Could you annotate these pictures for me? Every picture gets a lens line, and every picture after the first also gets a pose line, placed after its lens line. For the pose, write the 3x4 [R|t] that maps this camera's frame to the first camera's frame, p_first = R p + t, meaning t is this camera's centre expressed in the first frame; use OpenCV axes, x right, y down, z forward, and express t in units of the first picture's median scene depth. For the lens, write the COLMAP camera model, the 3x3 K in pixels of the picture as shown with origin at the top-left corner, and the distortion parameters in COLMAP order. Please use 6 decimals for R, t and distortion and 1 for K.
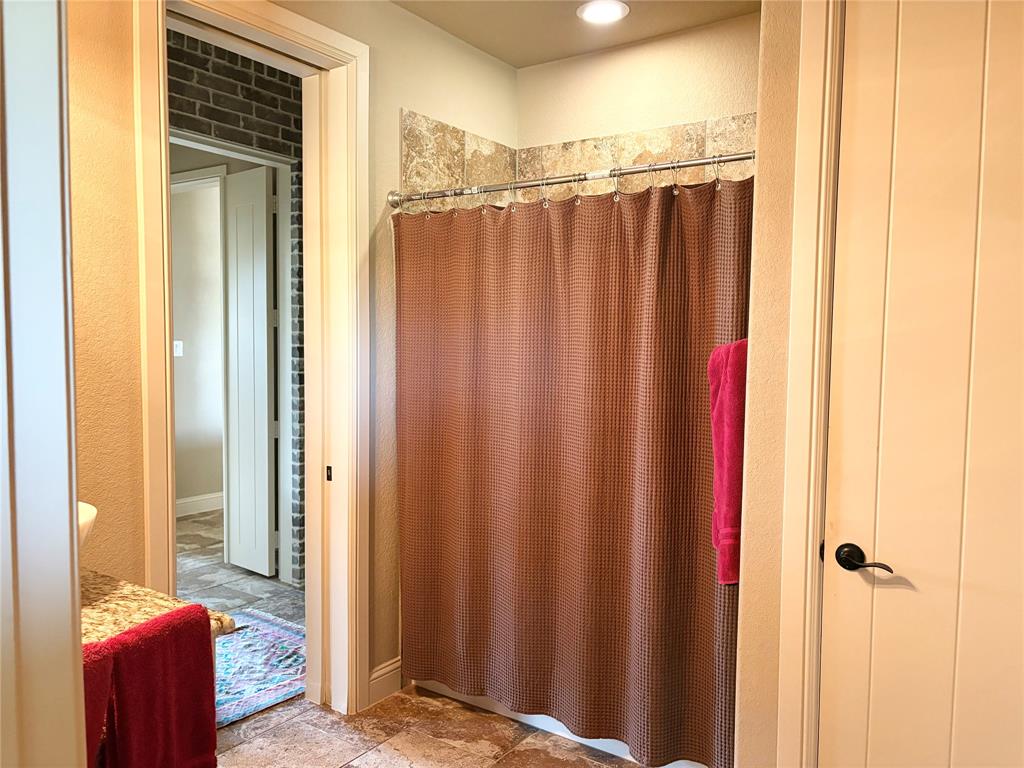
lens RADIAL K [[771.5, 0, 512.1], [0, 771.5, 386.1], [0, 0, 1]] dist [0.066764, 0.005063]
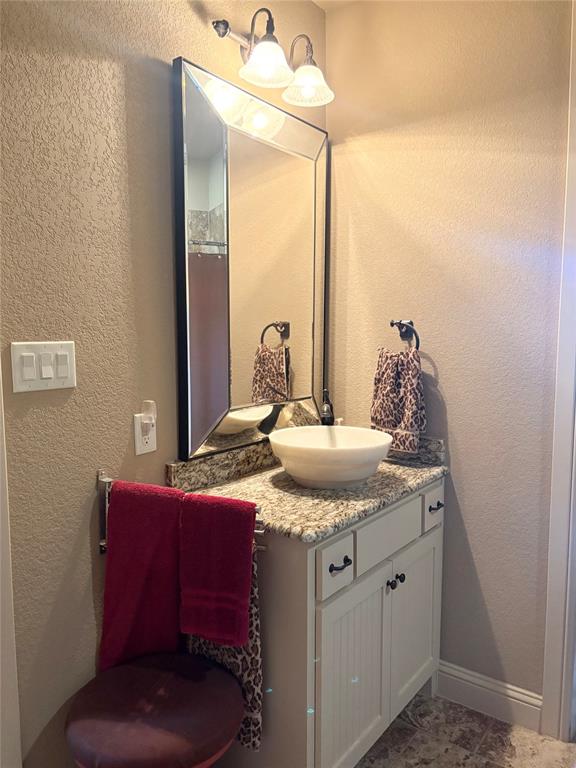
lens RADIAL K [[578.6, 0, 288.1], [0, 578.6, 384.0], [0, 0, 1]] dist [0.066764, 0.005063]
pose [[-0.032445, 0.082621, -0.996053, 0.619744], [-0.059020, 0.994680, 0.084429, -0.052910], [0.997729, 0.061526, -0.027396, 0.923007]]
